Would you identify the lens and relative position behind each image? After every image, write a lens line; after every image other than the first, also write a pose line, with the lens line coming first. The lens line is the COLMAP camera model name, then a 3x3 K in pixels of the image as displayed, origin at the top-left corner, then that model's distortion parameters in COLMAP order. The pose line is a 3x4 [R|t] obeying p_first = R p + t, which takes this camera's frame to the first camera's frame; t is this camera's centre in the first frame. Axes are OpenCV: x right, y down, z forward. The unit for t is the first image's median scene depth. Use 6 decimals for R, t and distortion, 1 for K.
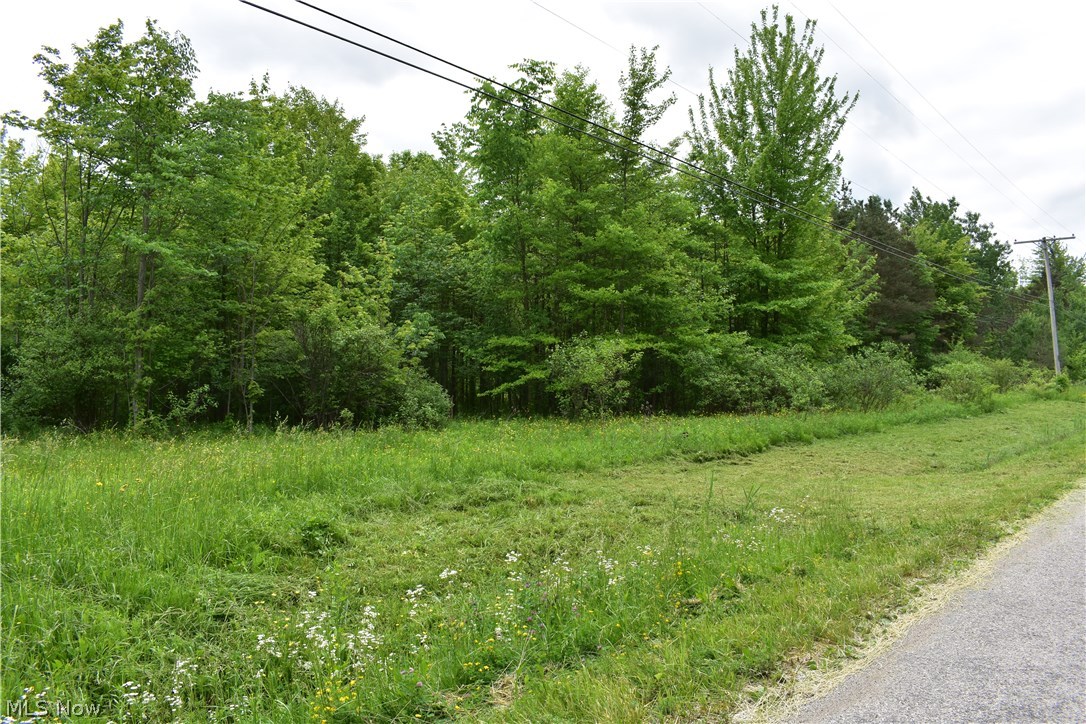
lens RADIAL K [[867.3, 0, 561.0], [0, 867.3, 366.6], [0, 0, 1]] dist [-0.081883, 0.004219]
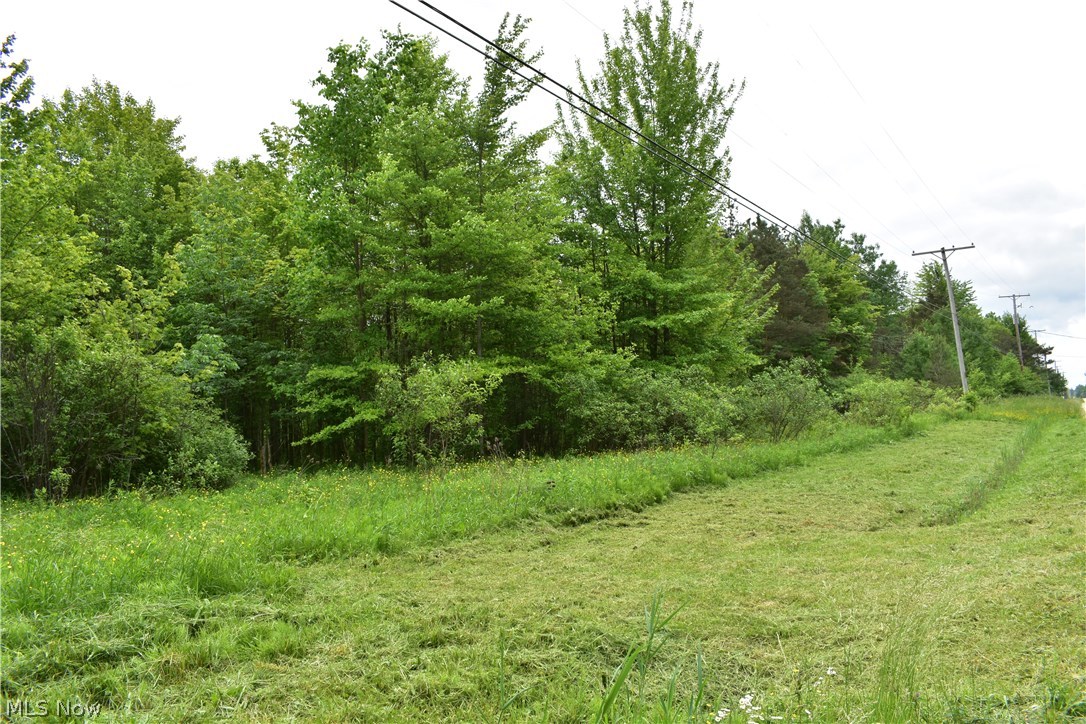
lens RADIAL K [[842.0, 0, 540.1], [0, 842.0, 339.2], [0, 0, 1]] dist [-0.061468, -0.001591]
pose [[0.994450, -0.033899, 0.099597, 0.042426], [0.042308, 0.995604, -0.083563, 0.011141], [-0.096326, 0.087313, 0.991513, 0.192571]]
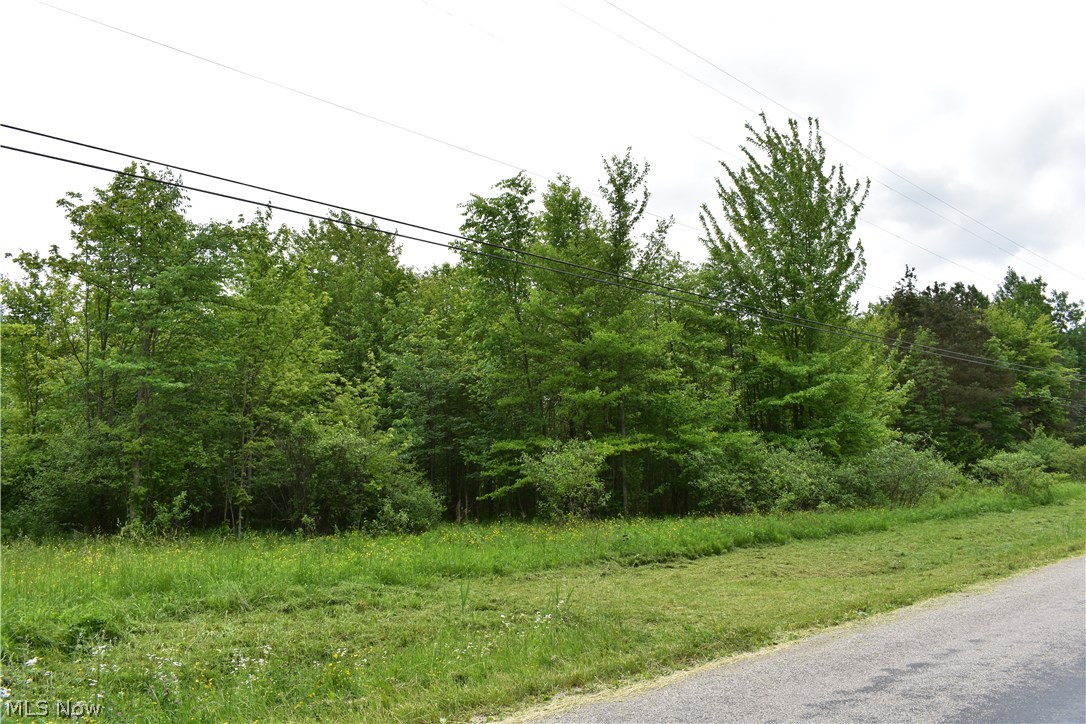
lens RADIAL K [[867.3, 0, 561.0], [0, 867.3, 366.6], [0, 0, 1]] dist [-0.081883, 0.004219]
pose [[0.989521, -0.038884, -0.139058, 0.125589], [0.022695, 0.992970, -0.116166, -0.001164], [0.142597, 0.111793, 0.983447, -0.001036]]
